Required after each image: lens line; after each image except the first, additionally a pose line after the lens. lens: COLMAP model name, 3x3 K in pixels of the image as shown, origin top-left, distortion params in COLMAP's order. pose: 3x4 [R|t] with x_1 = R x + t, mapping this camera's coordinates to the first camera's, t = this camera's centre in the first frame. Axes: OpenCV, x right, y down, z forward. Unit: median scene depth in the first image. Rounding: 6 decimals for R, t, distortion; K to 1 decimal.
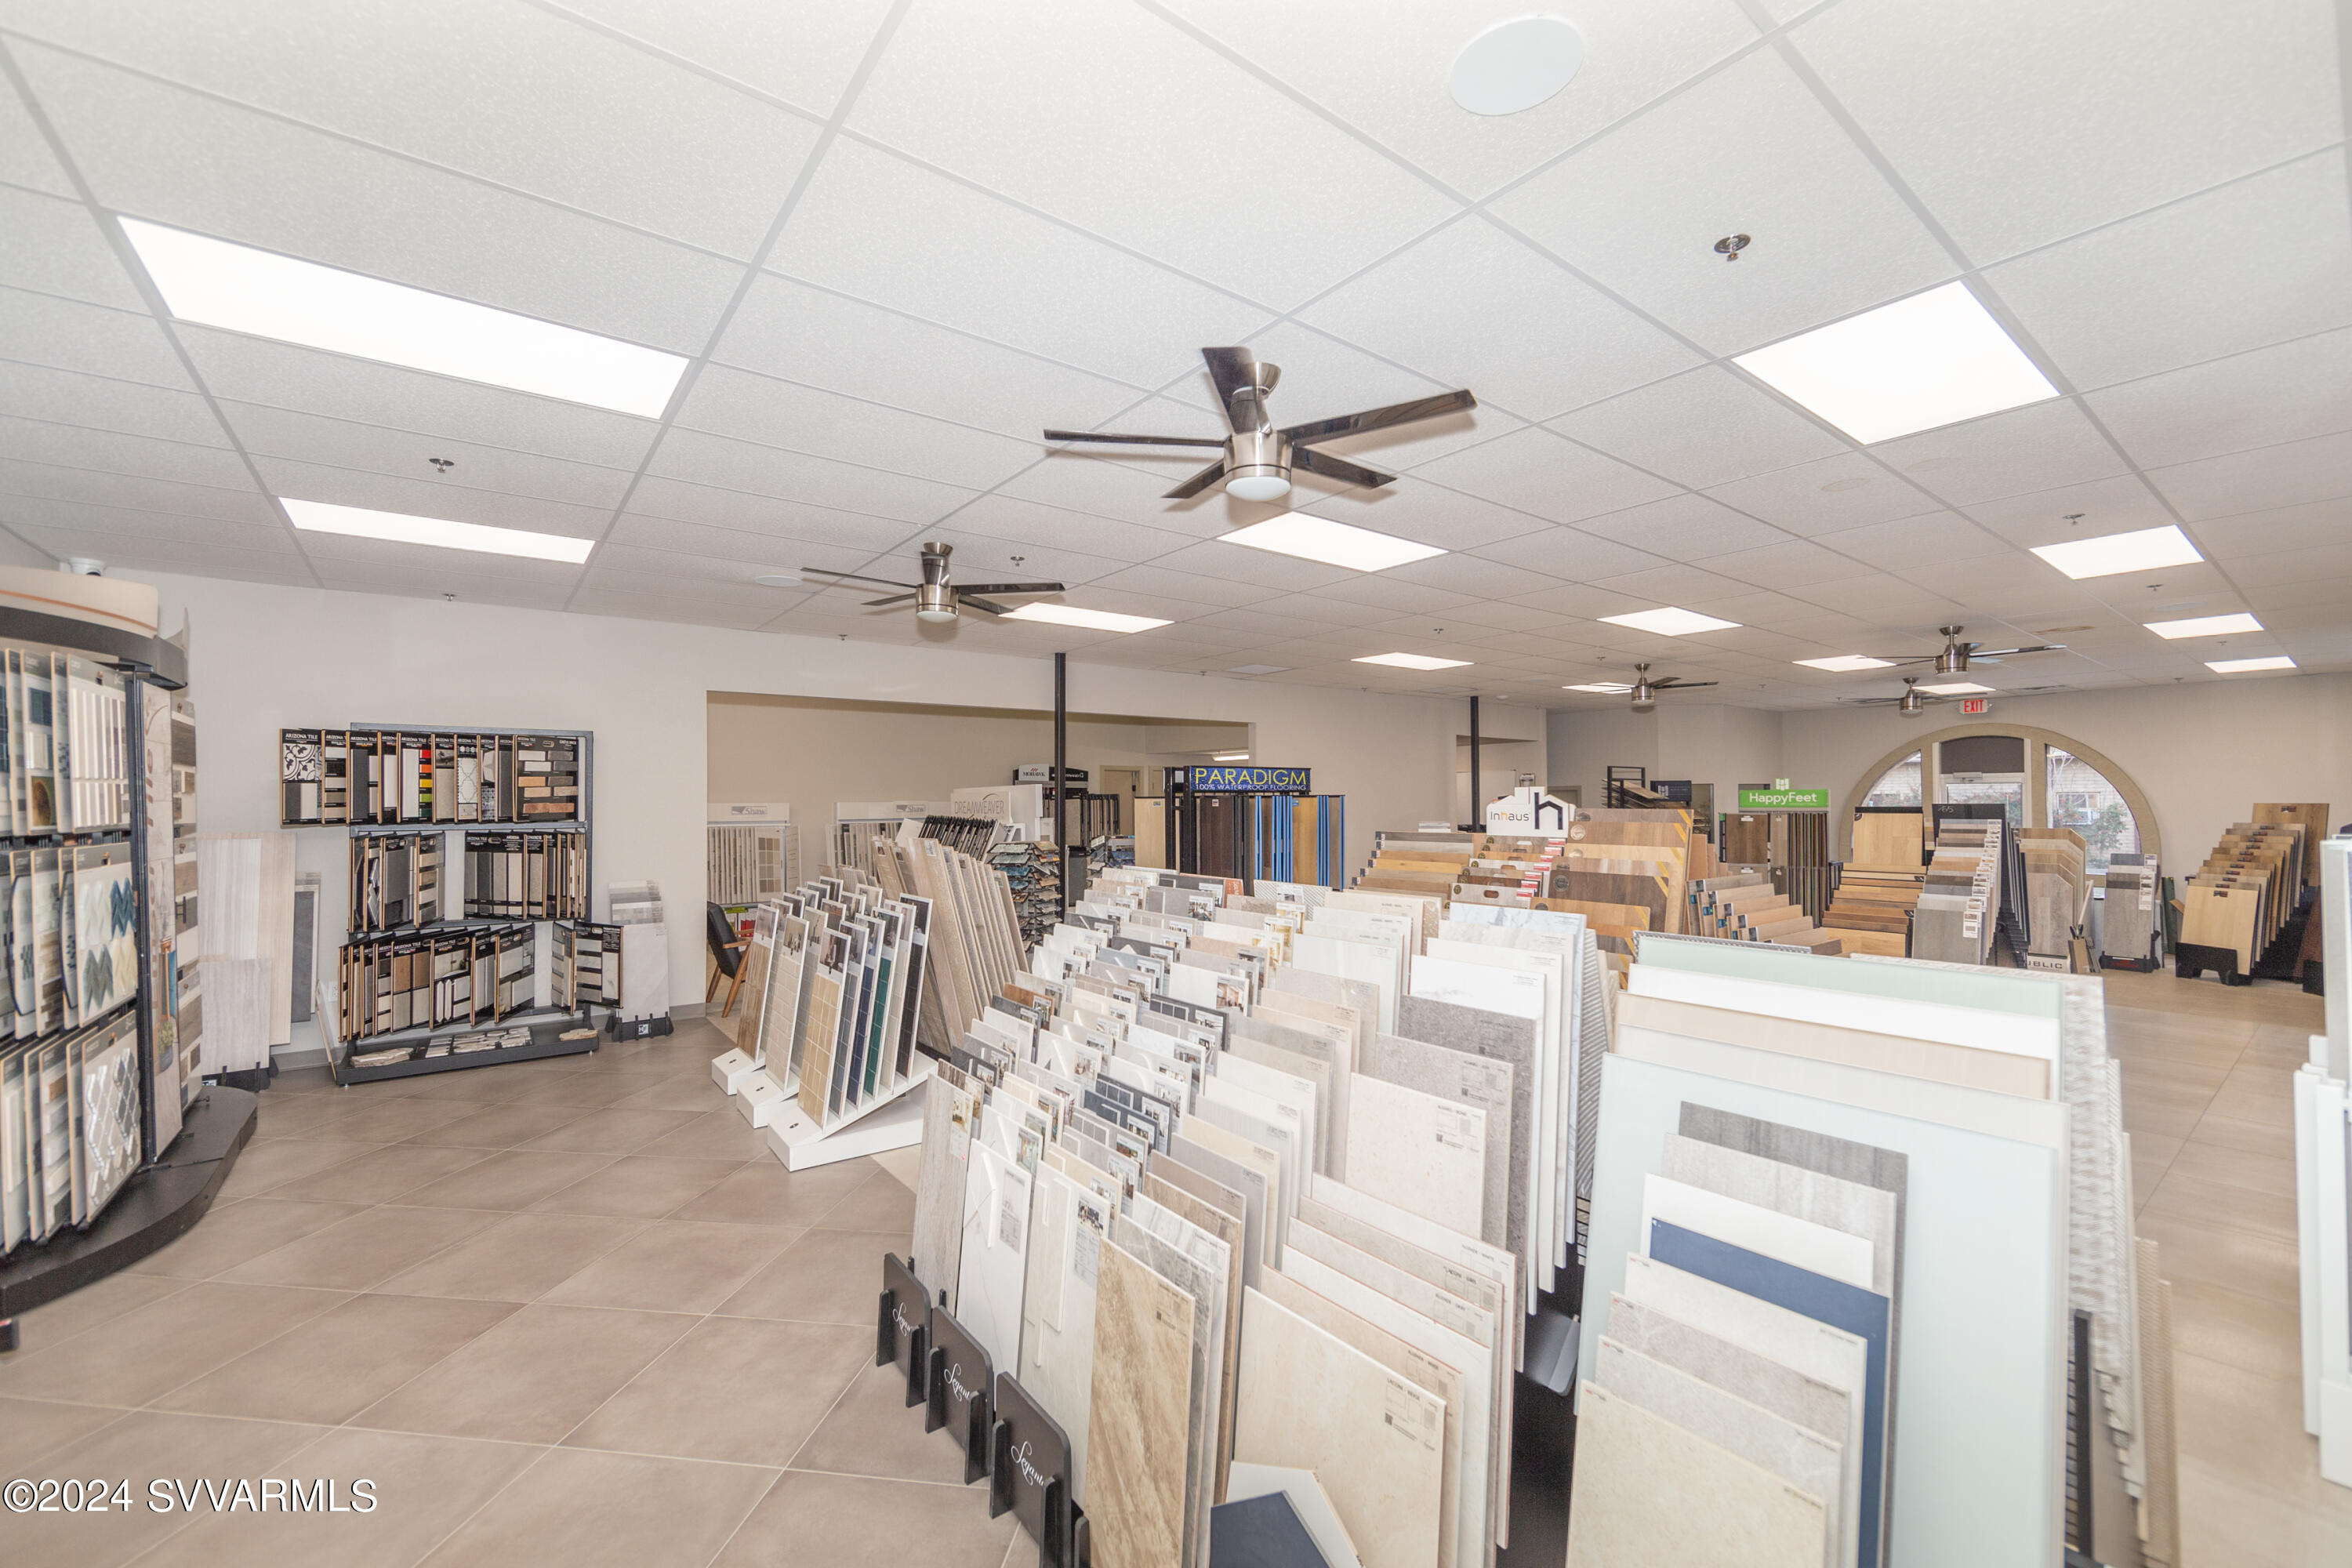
lens RADIAL K [[946.7, 0, 1176.5], [0, 946.7, 771.2], [0, 0, 1]] dist [-0.001197, 0.000266]
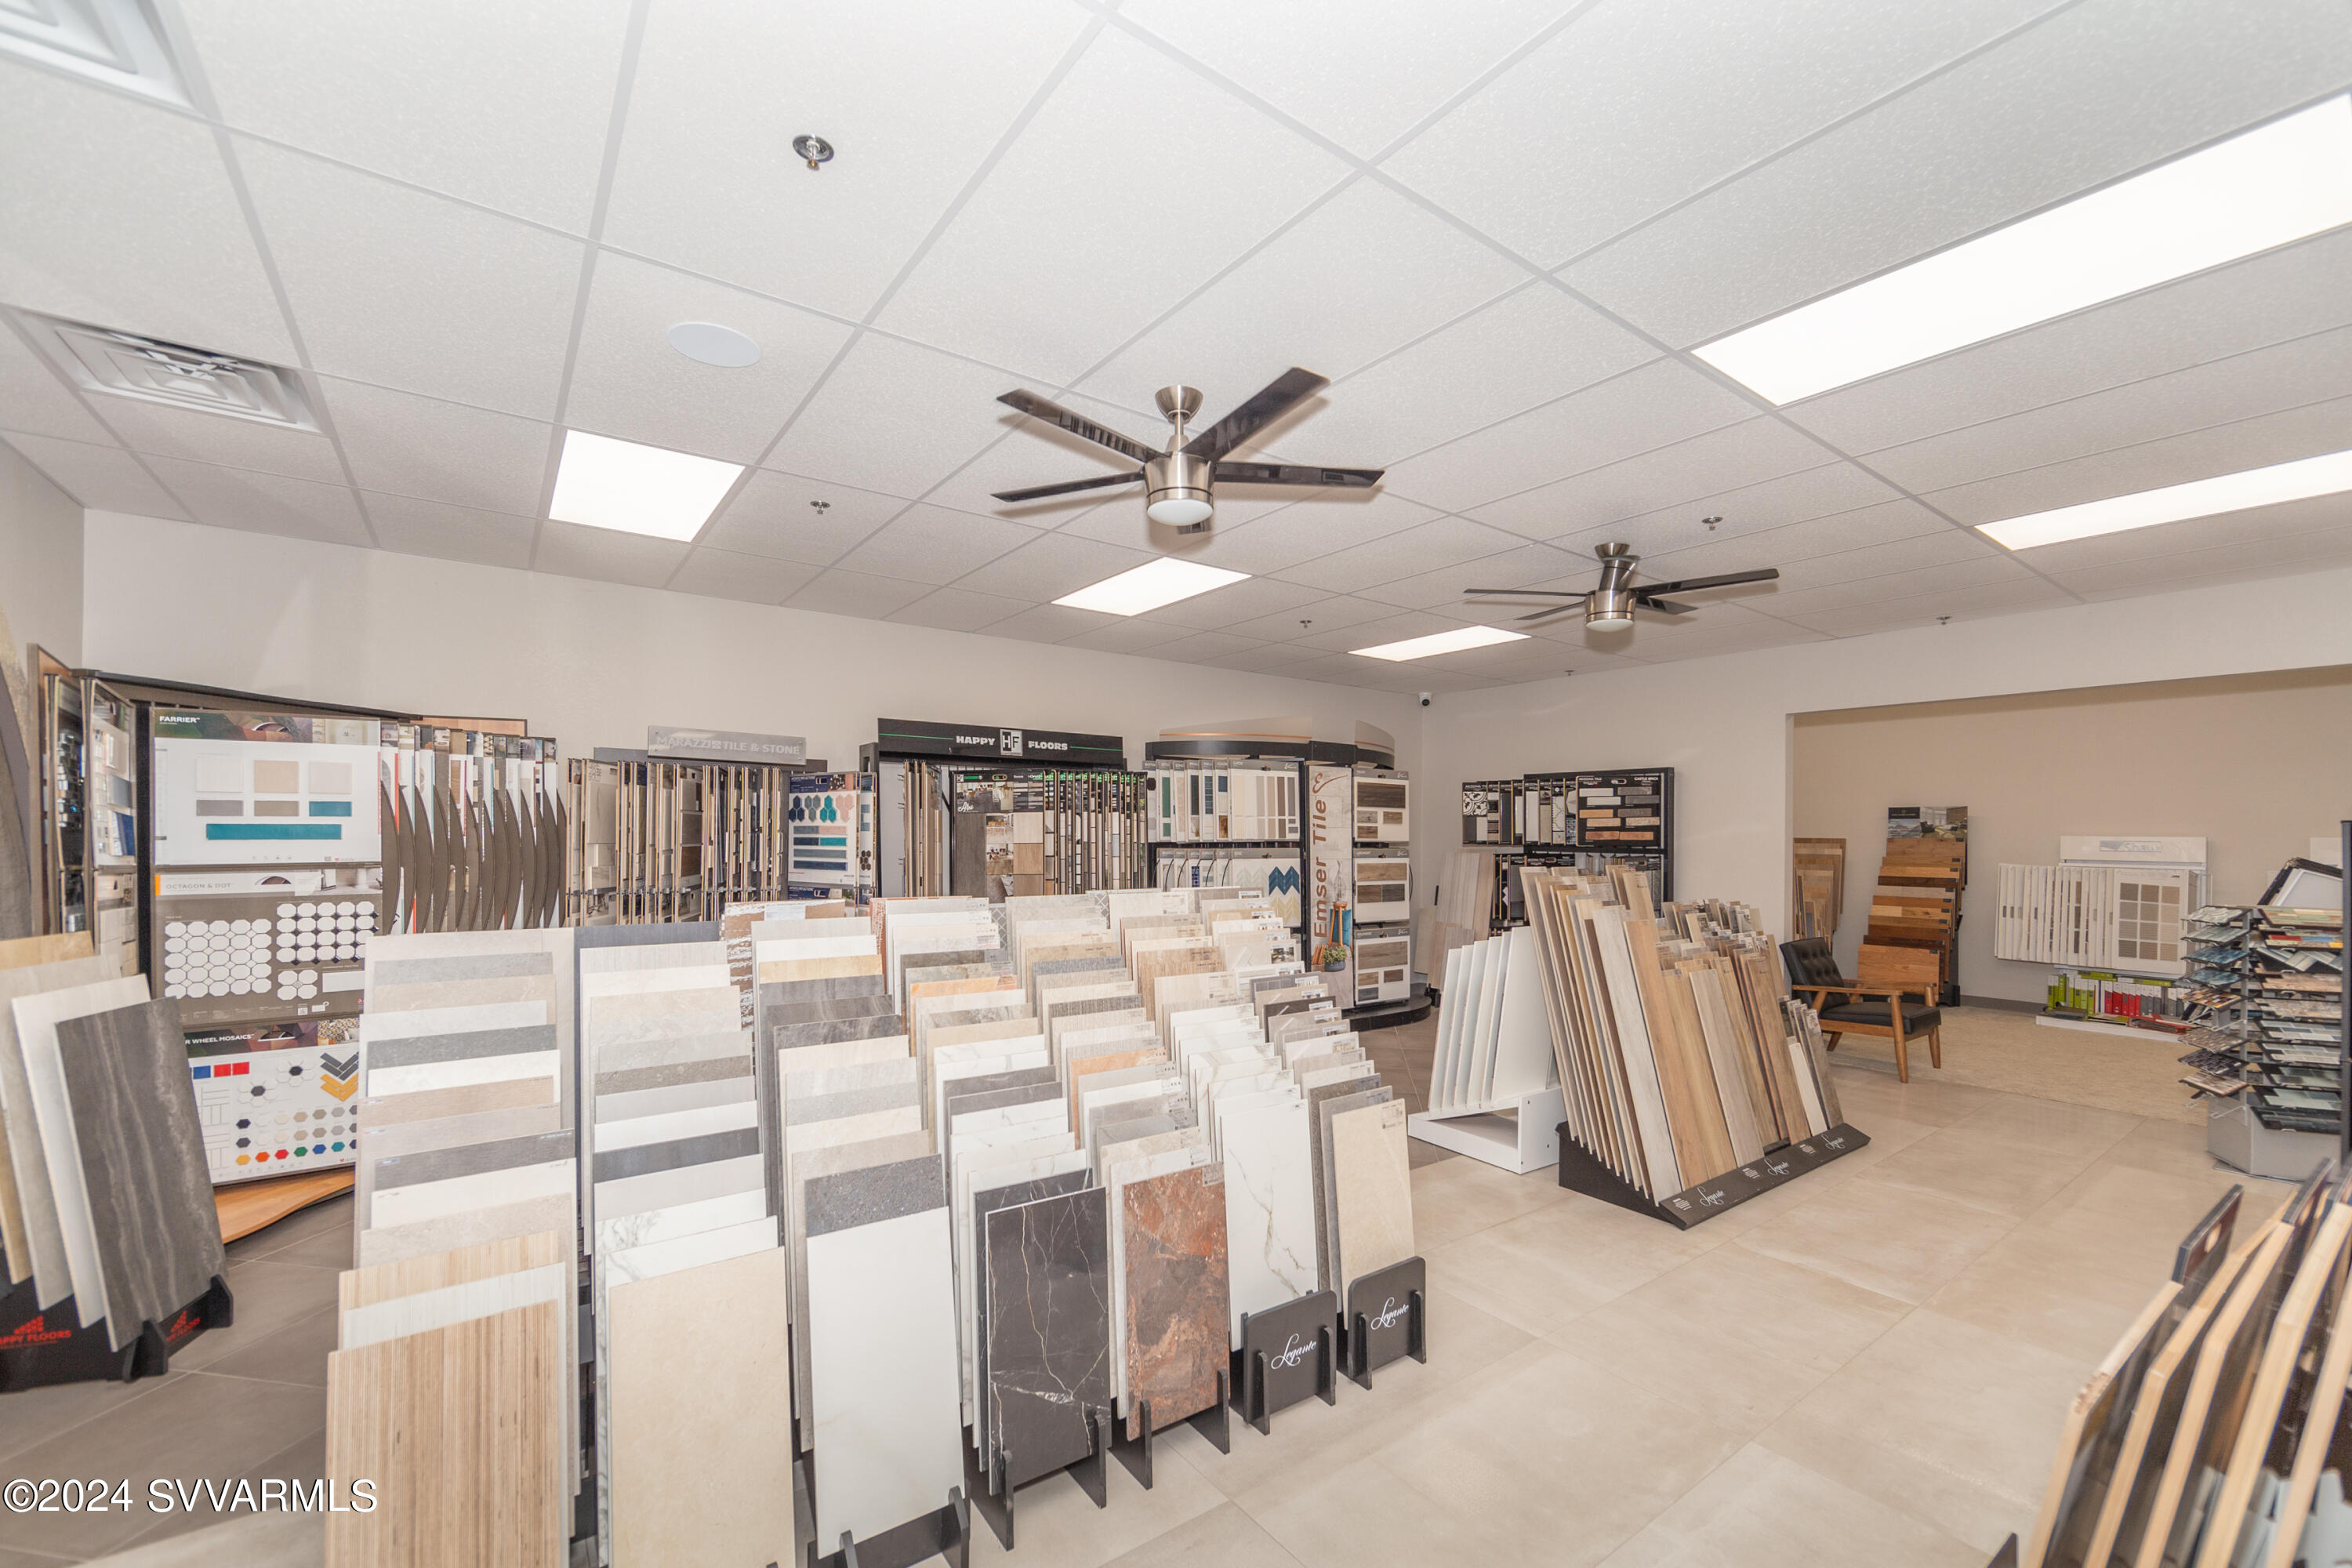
lens RADIAL K [[946.7, 0, 1199.7], [0, 946.7, 827.7], [0, 0, 1]] dist [-0.001197, 0.000266]
pose [[-0.000581, 0.000770, -1.000000, 0.554558], [0.023367, 0.999727, 0.000756, 0.016999], [0.999727, -0.023366, -0.000599, 0.521728]]
